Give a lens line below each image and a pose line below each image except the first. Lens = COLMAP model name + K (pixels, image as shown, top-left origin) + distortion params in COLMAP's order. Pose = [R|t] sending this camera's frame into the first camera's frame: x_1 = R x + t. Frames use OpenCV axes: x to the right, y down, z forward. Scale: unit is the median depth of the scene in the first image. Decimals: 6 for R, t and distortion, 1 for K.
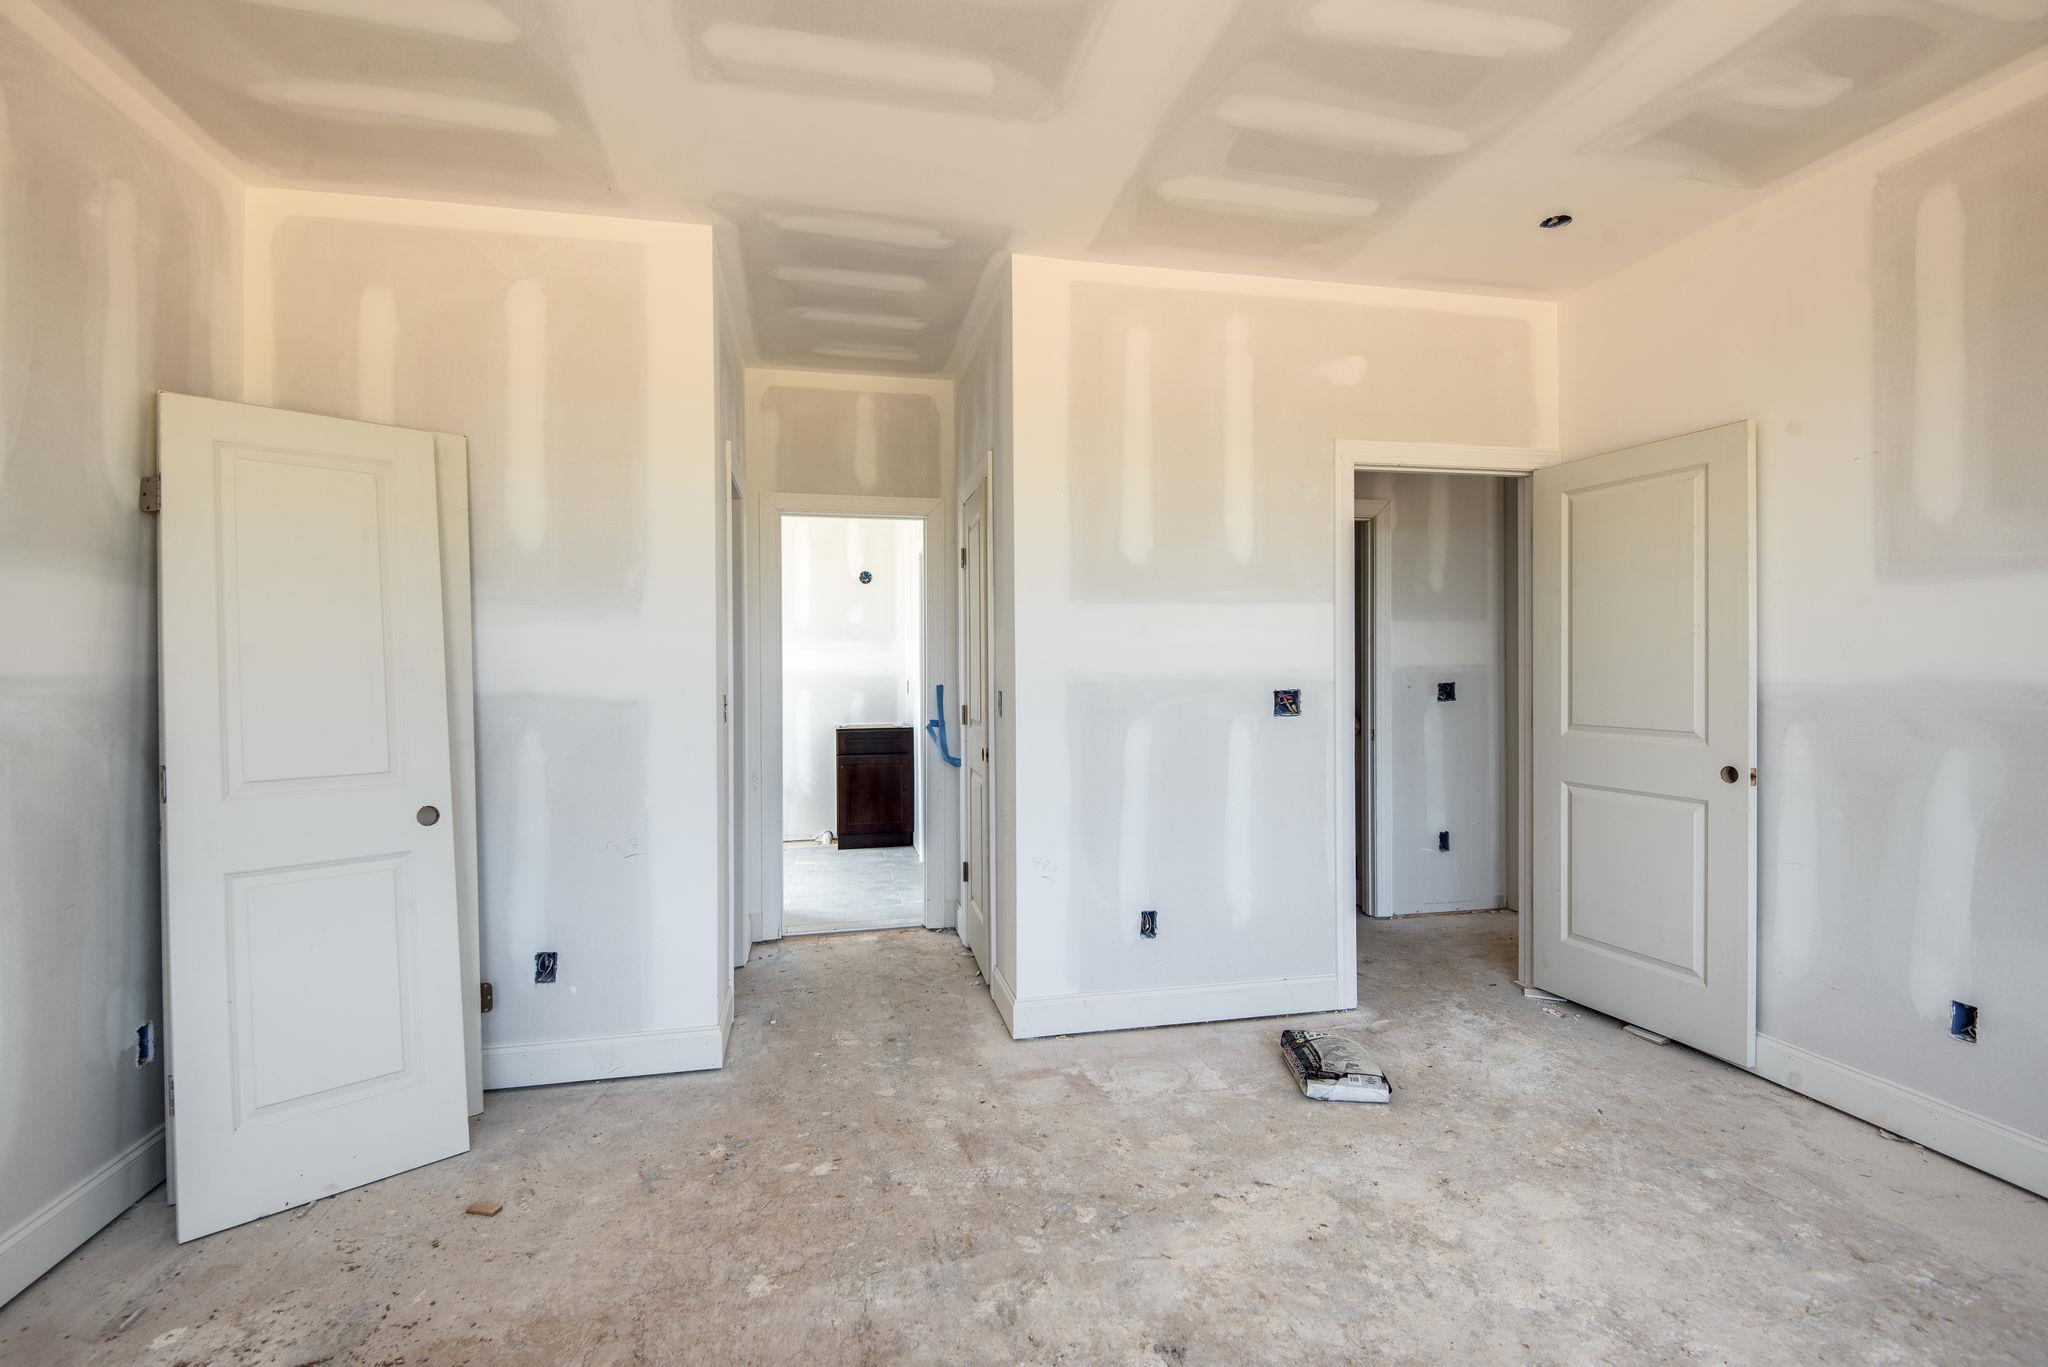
lens RADIAL K [[922.6, 0, 1016.3], [0, 922.6, 673.6], [0, 0, 1]] dist [0.014801, -0.018594]
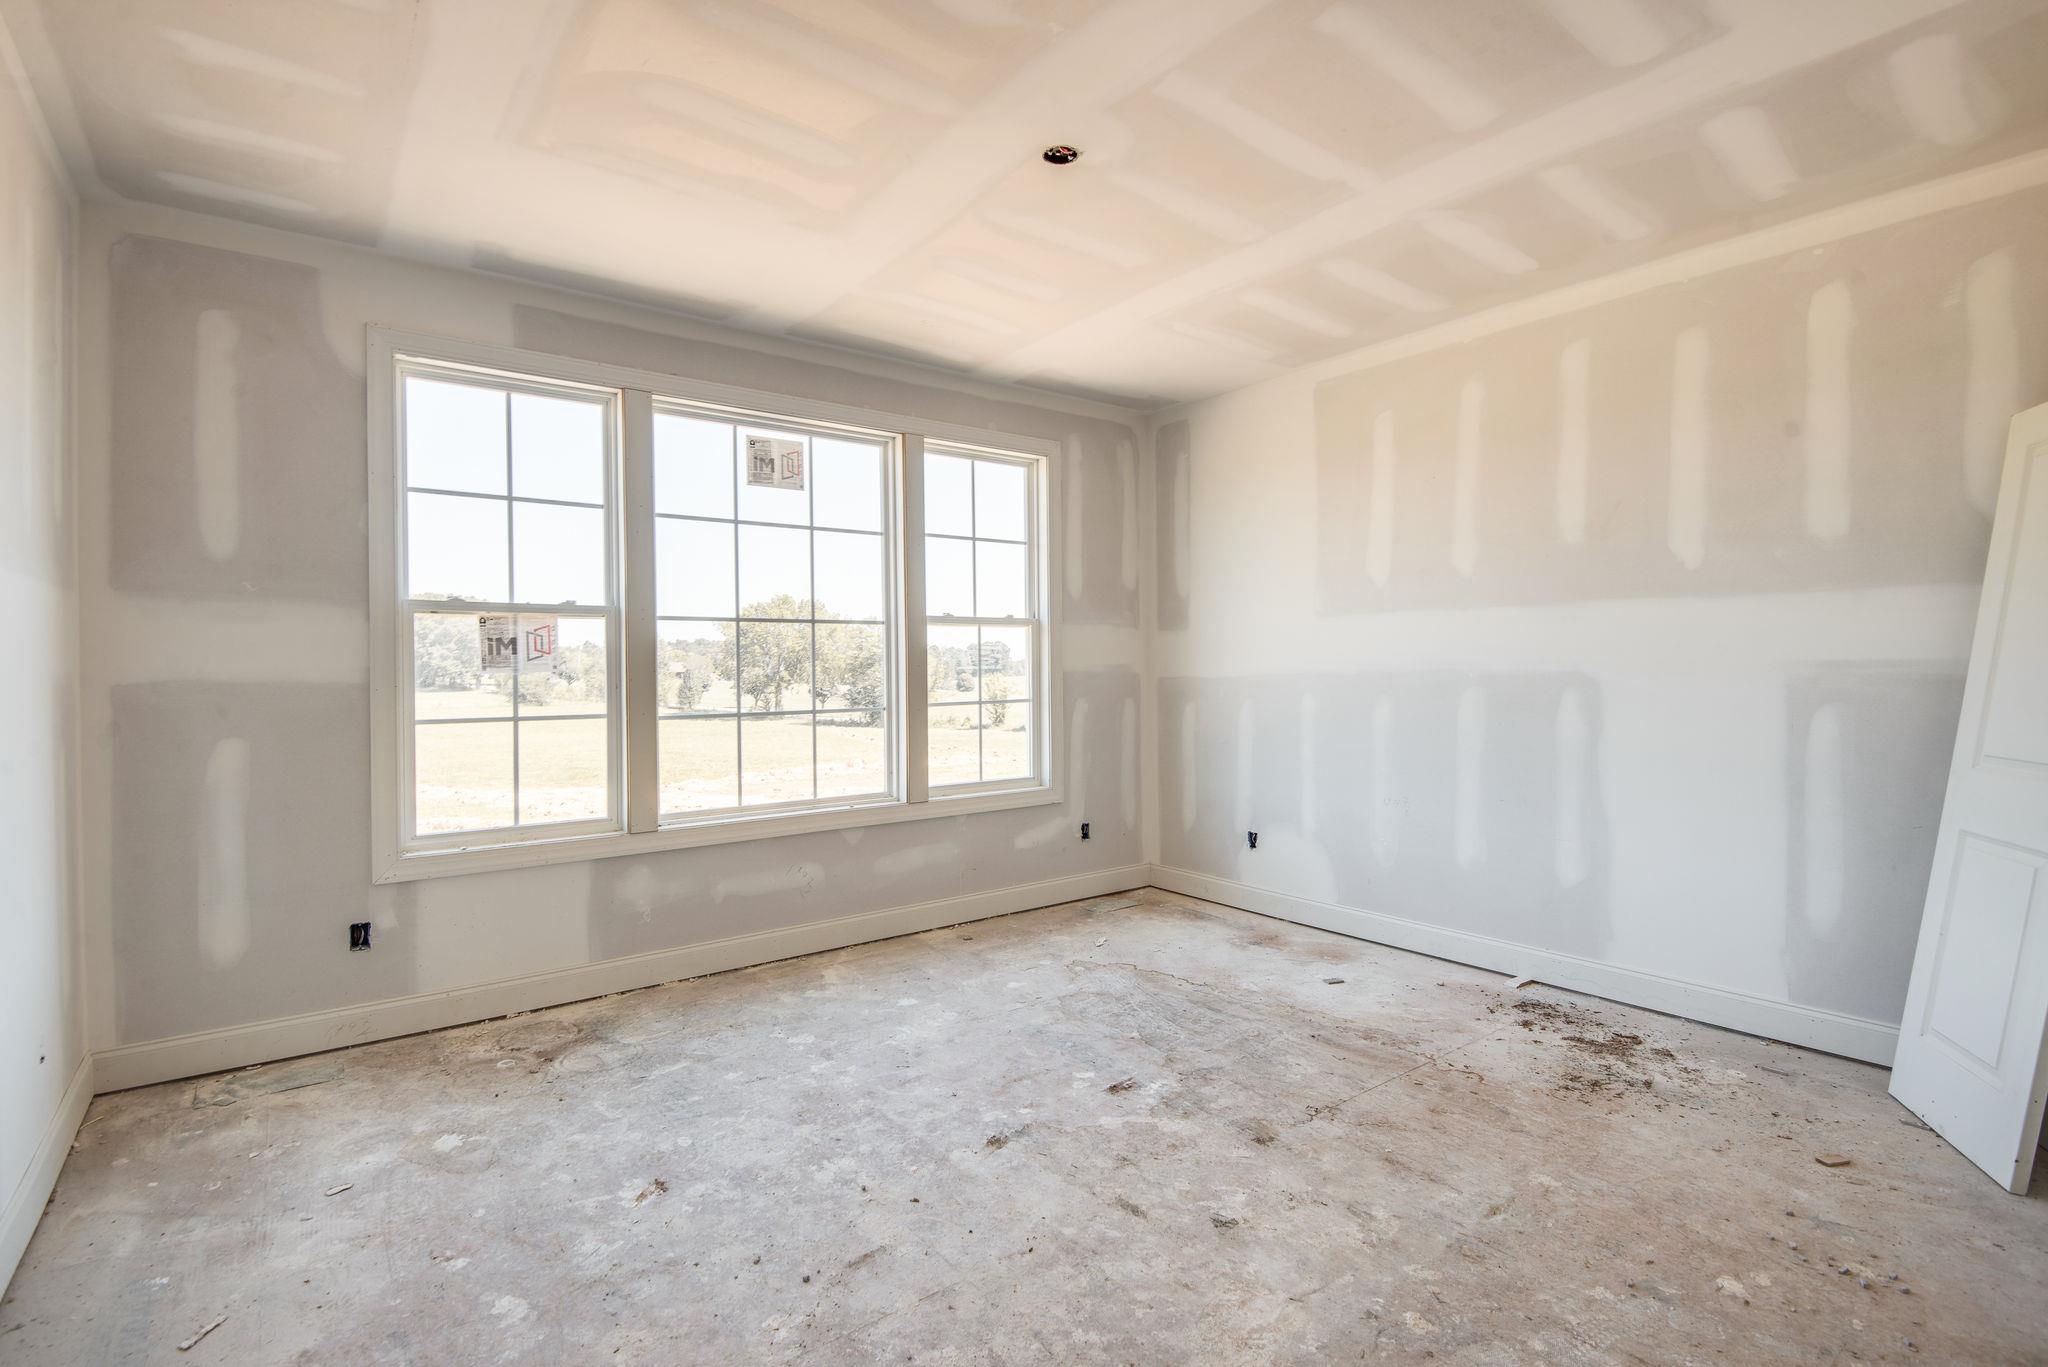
lens RADIAL K [[979.2, 0, 1016.6], [0, 979.2, 679.7], [0, 0, 1]] dist [0.019442, -0.030440]
pose [[-0.905353, 0.018706, -0.424247, 0.870597], [0.010463, 0.999709, 0.021752, -0.013122], [0.424530, 0.015254, -0.905285, 1.871769]]
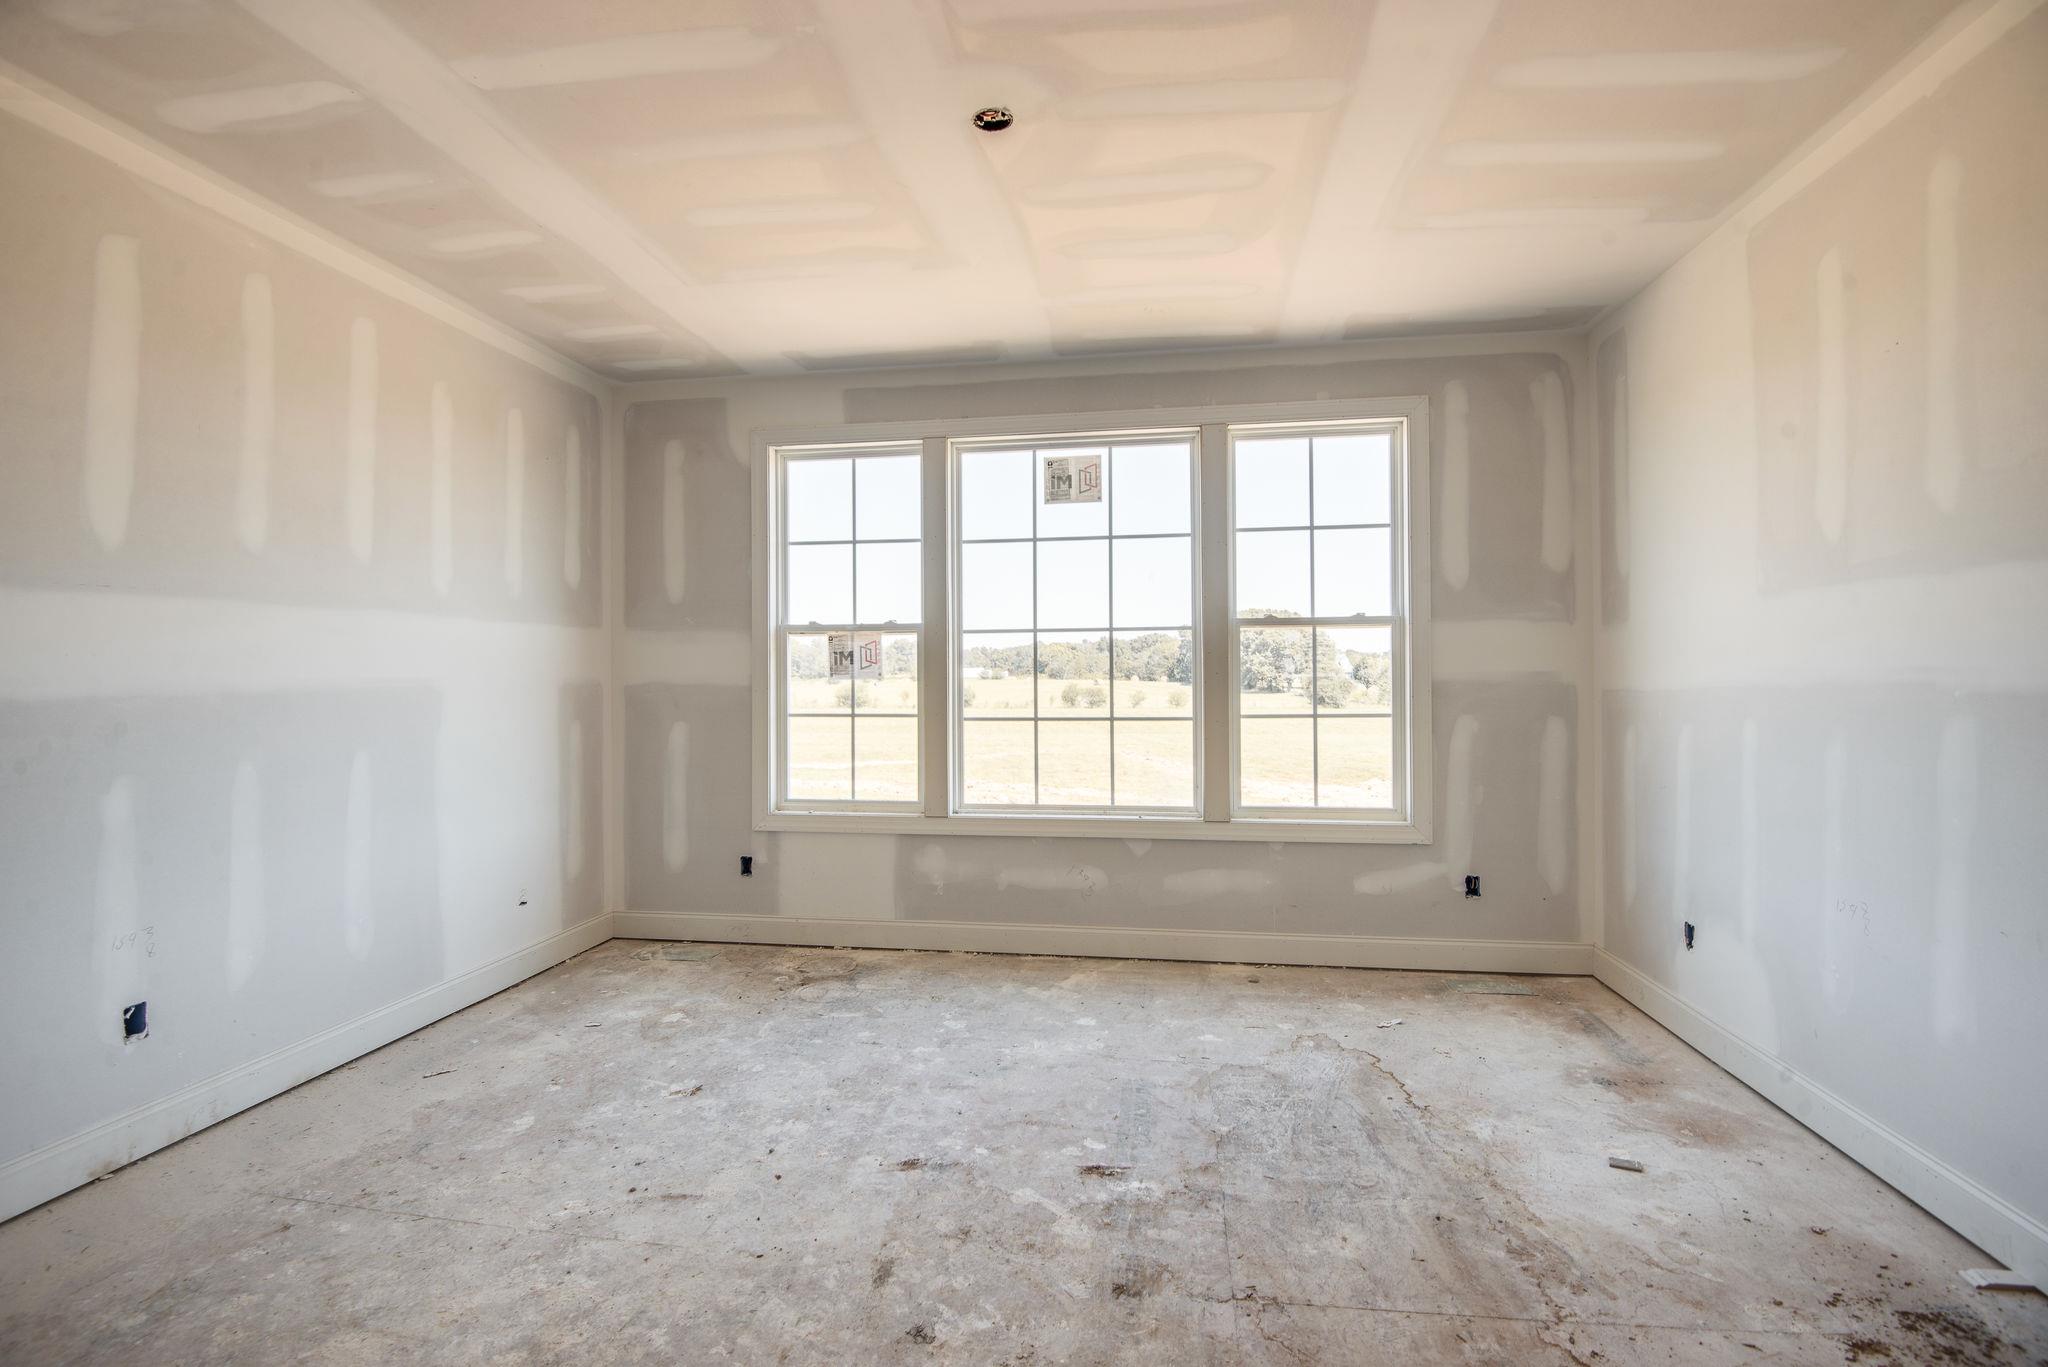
lens RADIAL K [[950.3, 0, 999.6], [0, 950.3, 678.1], [0, 0, 1]] dist [0.002790, -0.036956]
pose [[-0.930367, 0.010391, 0.366483, -0.281738], [0.013151, 0.999901, 0.005035, -0.004102], [-0.366395, 0.009504, -0.930411, 1.775929]]
